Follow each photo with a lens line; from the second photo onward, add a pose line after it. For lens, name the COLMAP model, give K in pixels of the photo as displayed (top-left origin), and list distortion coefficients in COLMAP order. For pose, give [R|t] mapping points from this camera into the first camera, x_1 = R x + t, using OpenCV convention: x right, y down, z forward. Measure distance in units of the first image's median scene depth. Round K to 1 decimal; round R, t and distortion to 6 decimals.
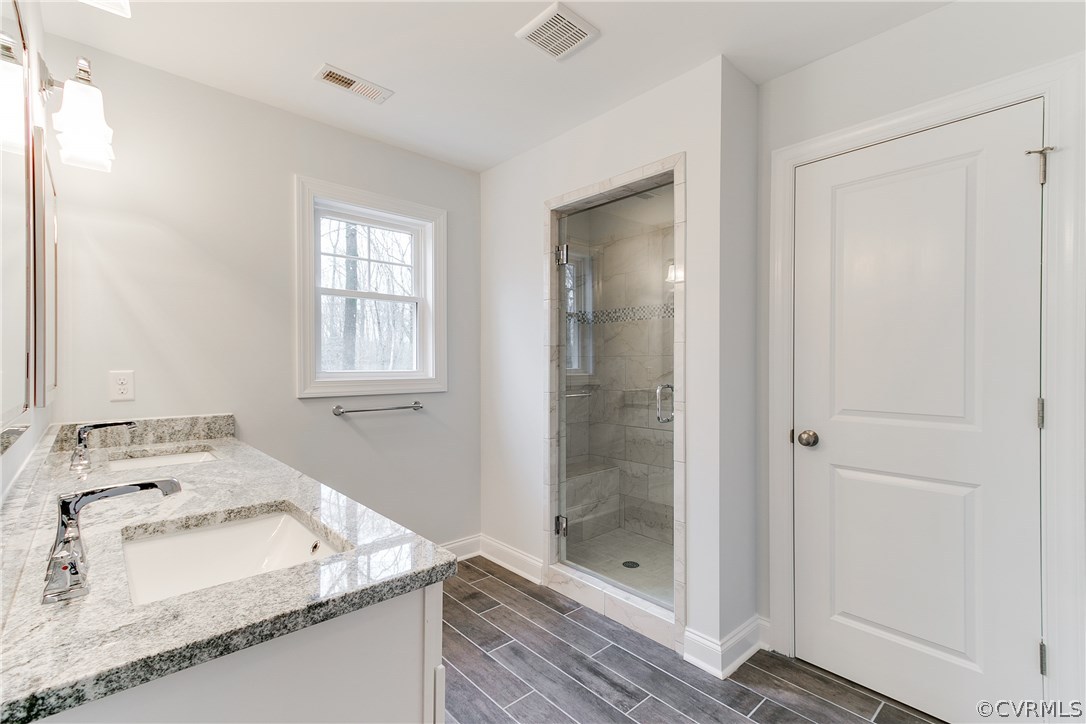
lens RADIAL K [[490.8, 0, 543.0], [0, 490.8, 364.7], [0, 0, 1]] dist [0.022580, -0.000545]
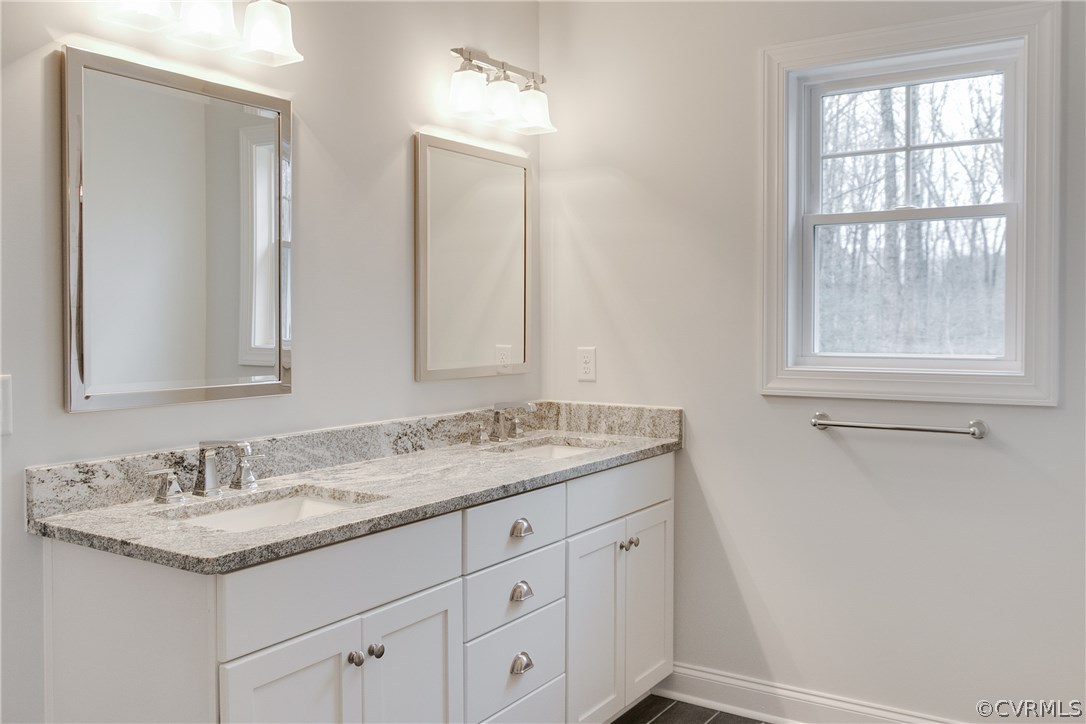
lens RADIAL K [[954.3, 0, 542.9], [0, 954.3, 359.0], [0, 0, 1]] dist [-0.020817, -0.004242]
pose [[0.253469, 0.040501, -0.966495, 0.752860], [0.000285, 0.999120, 0.041942, -0.037389], [0.967343, -0.010907, 0.253234, 0.479561]]
